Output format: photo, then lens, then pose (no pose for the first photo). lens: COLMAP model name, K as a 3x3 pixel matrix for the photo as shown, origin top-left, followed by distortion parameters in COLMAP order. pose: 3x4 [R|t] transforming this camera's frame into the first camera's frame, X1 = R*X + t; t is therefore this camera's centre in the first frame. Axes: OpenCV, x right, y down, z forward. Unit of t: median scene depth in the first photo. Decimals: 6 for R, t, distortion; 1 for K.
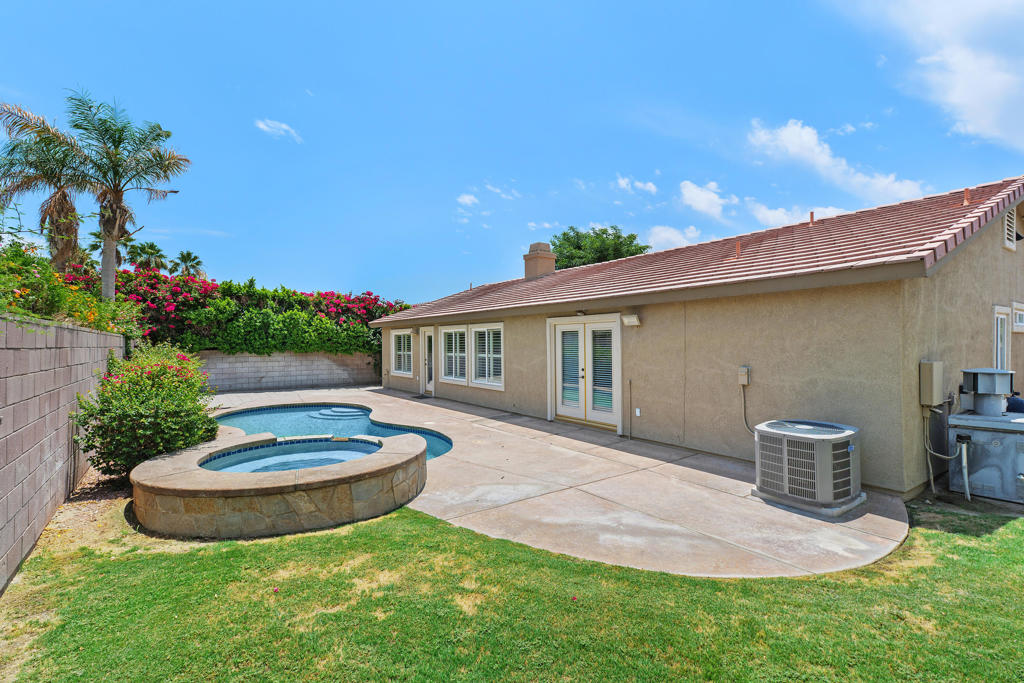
lens RADIAL K [[467.7, 0, 517.1], [0, 467.7, 344.2], [0, 0, 1]] dist [0.035418, -0.004061]
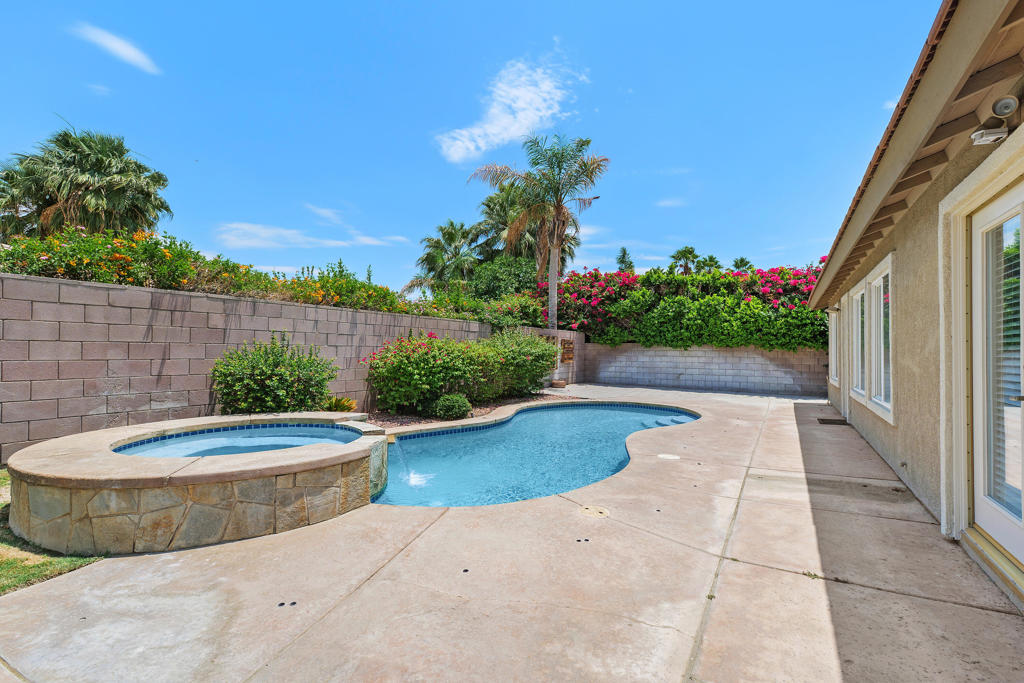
lens RADIAL K [[467.7, 0, 511.8], [0, 467.7, 336.1], [0, 0, 1]] dist [0.035418, -0.004061]
pose [[0.395654, -0.019654, -0.918189, 0.146345], [-0.012584, 0.999561, -0.026818, 0.026819], [0.918314, 0.022166, 0.395233, 0.367195]]
